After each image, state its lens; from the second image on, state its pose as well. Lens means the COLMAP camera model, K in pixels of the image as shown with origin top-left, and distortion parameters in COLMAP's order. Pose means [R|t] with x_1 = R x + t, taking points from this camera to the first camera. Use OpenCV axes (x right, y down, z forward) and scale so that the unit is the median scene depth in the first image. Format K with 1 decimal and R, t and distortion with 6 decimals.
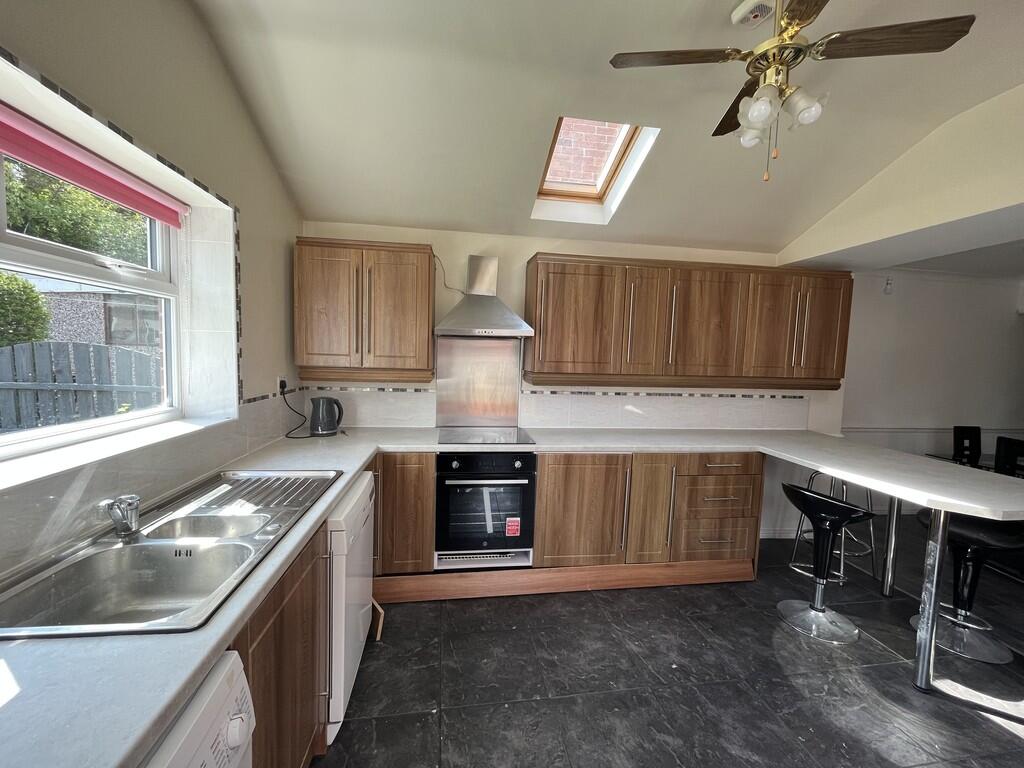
lens RADIAL K [[414.8, 0, 512.4], [0, 414.8, 382.4], [0, 0, 1]] dist [-0.007229, -0.000455]
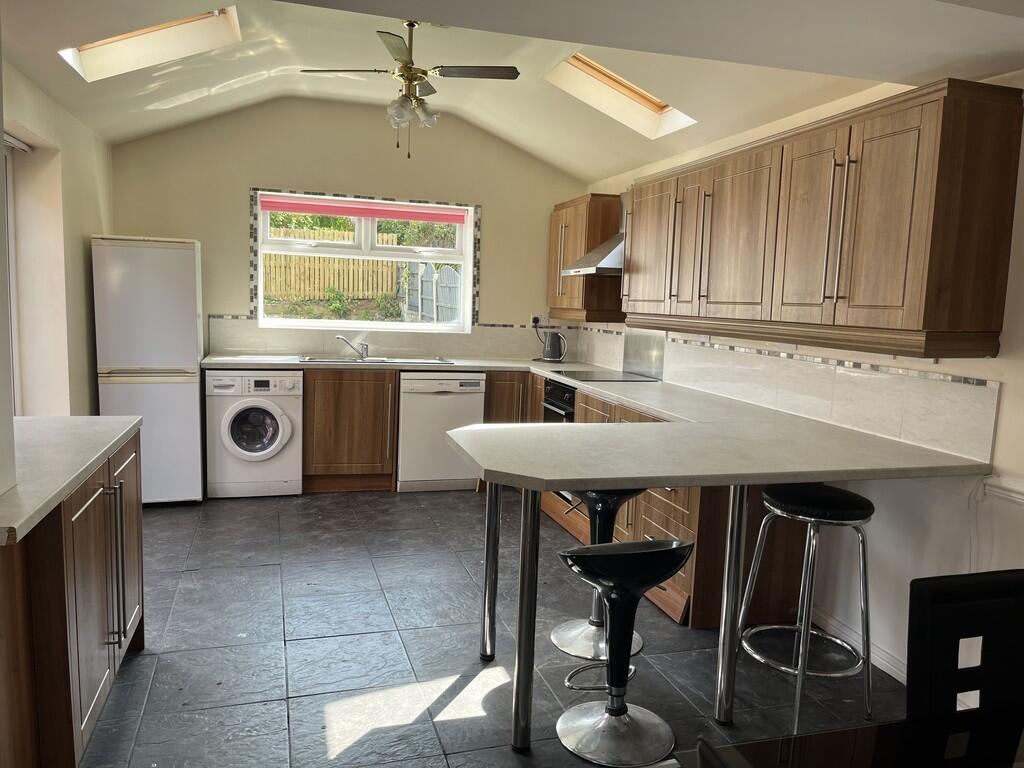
lens RADIAL K [[778.6, 0, 513.2], [0, 778.6, 389.4], [0, 0, 1]] dist [0.054303, -0.071609]
pose [[0.146606, 0.090800, -0.985019, 1.937821], [-0.101183, 0.991932, 0.076377, 0.042220], [0.984006, 0.088470, 0.154611, 0.560530]]
